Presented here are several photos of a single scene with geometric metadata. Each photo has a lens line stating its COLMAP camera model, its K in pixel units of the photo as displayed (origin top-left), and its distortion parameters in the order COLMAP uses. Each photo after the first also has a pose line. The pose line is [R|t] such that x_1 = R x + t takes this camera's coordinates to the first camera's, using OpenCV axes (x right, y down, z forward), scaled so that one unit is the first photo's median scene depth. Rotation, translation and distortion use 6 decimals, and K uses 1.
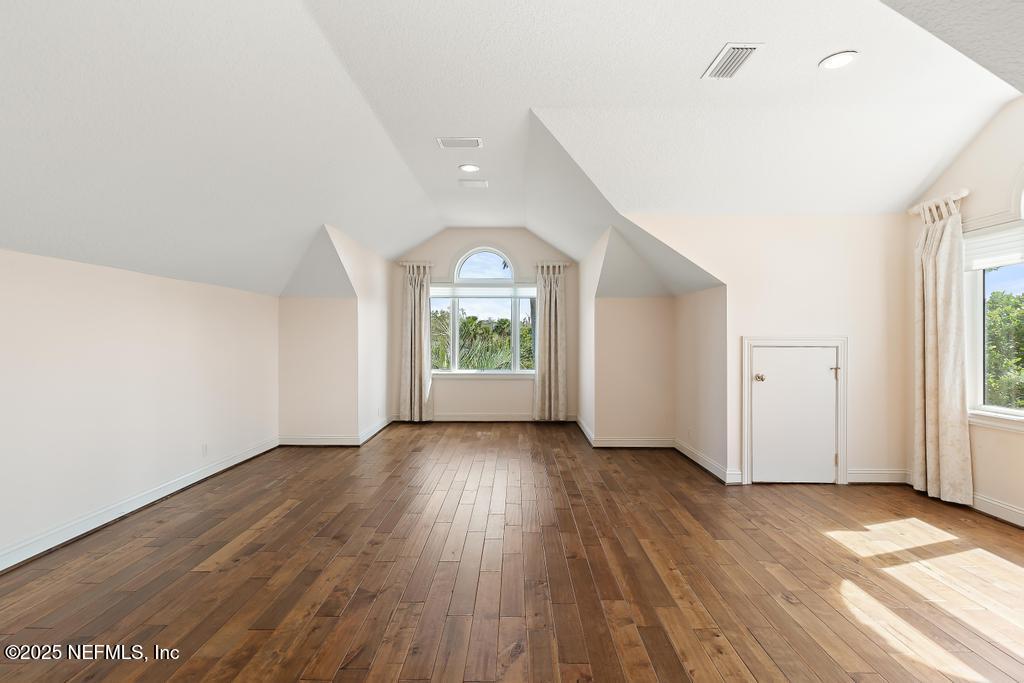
lens RADIAL K [[471.0, 0, 512.0], [0, 471.0, 341.5], [0, 0, 1]] dist [0.002107, -0.000015]
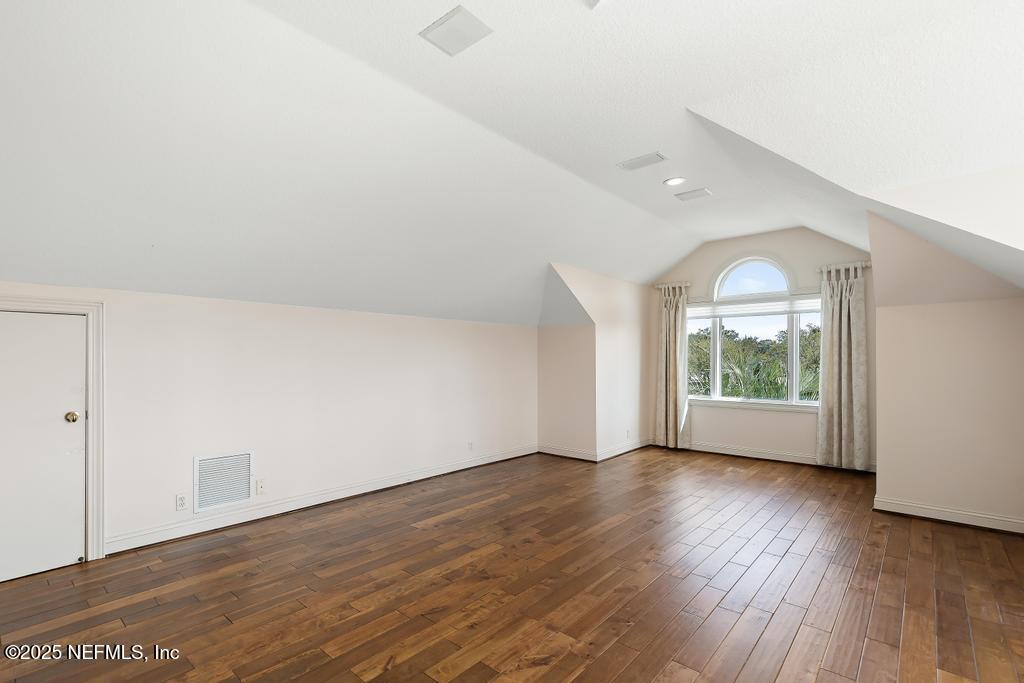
lens RADIAL K [[468.7, 0, 501.1], [0, 468.7, 359.6], [0, 0, 1]] dist [0.003402, 0.000137]
pose [[0.749121, -0.003070, -0.662426, 0.175857], [-0.004775, 0.999938, -0.010033, -0.000040], [0.662416, 0.010679, 0.749060, 0.043780]]
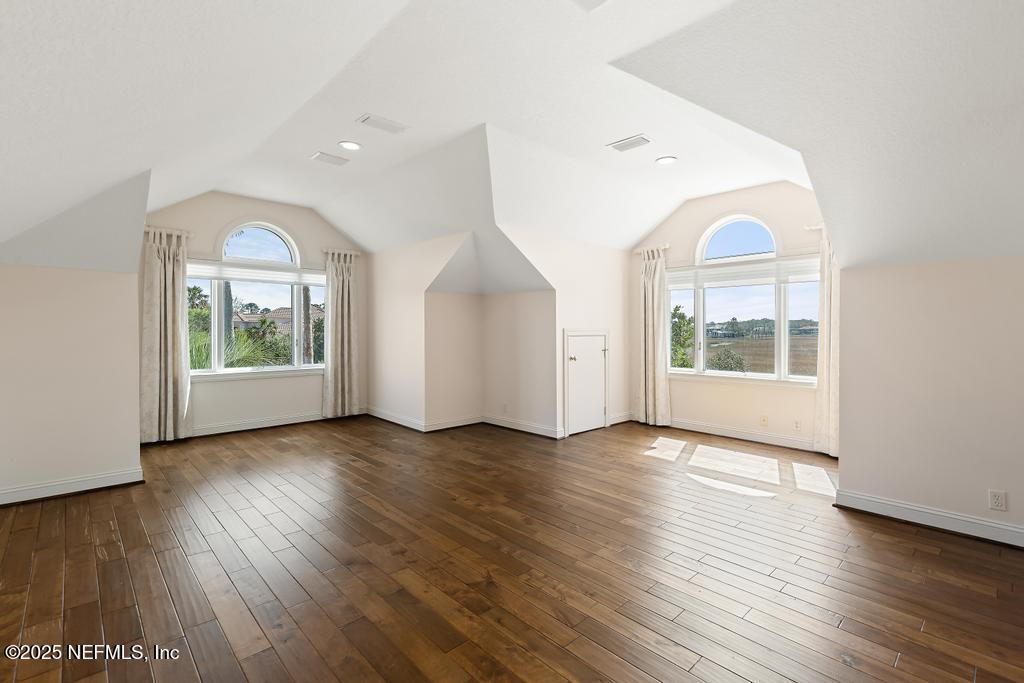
lens RADIAL K [[468.4, 0, 514.7], [0, 468.4, 330.8], [0, 0, 1]] dist [0.001743, 0.000046]
pose [[0.720225, -0.003884, 0.693730, -0.327015], [0.005293, 0.999986, 0.000104, -0.003084], [-0.693720, 0.003597, 0.720236, 0.076305]]
